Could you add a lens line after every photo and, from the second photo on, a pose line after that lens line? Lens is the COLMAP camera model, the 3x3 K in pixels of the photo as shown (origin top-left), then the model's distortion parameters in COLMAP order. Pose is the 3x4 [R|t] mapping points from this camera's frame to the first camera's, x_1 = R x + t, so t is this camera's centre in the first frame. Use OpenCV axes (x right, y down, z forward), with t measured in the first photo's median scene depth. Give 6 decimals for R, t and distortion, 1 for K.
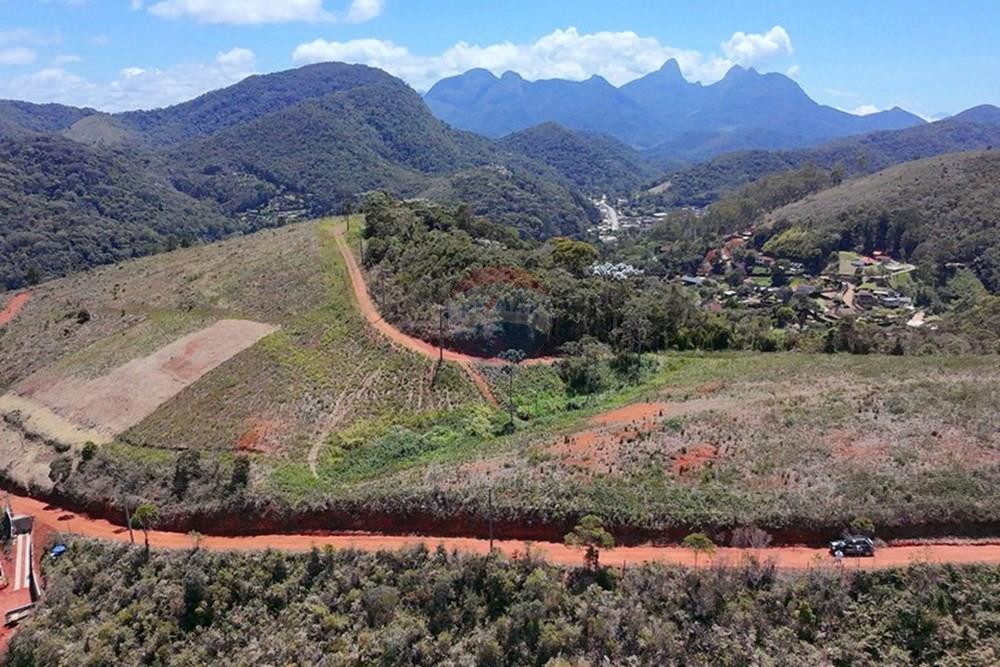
lens RADIAL K [[766.5, 0, 513.9], [0, 766.5, 323.5], [0, 0, 1]] dist [0.002388, -0.008641]
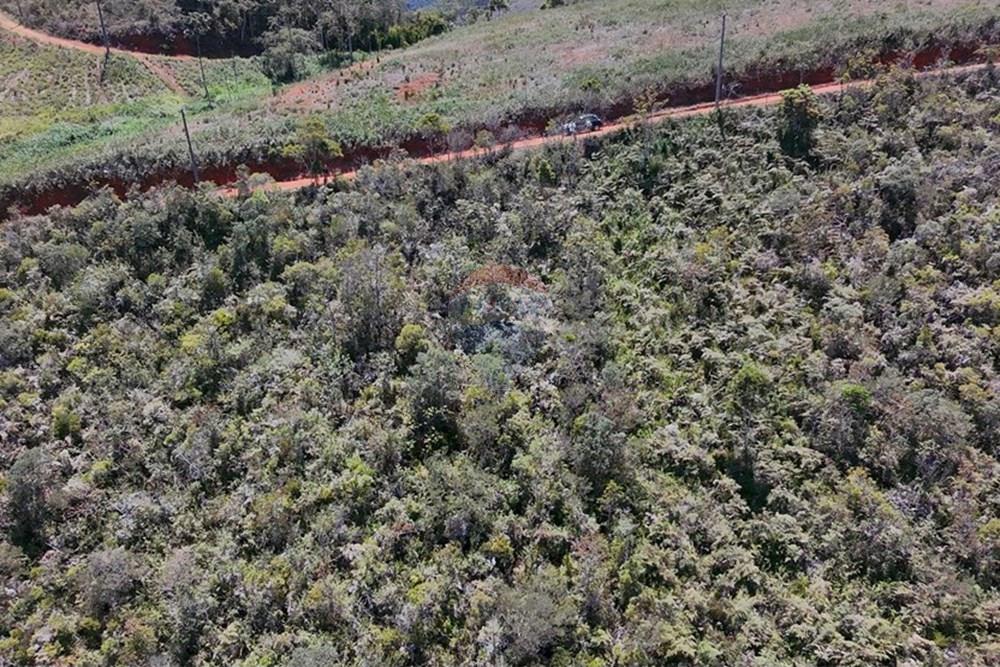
lens RADIAL K [[766.5, 0, 517.0], [0, 766.5, 325.6], [0, 0, 1]] dist [0.002388, -0.008641]
pose [[0.930601, -0.164617, 0.326930, -0.004581], [0.099806, 0.973438, 0.206054, 0.318883], [-0.352166, -0.159124, 0.922312, 0.068796]]
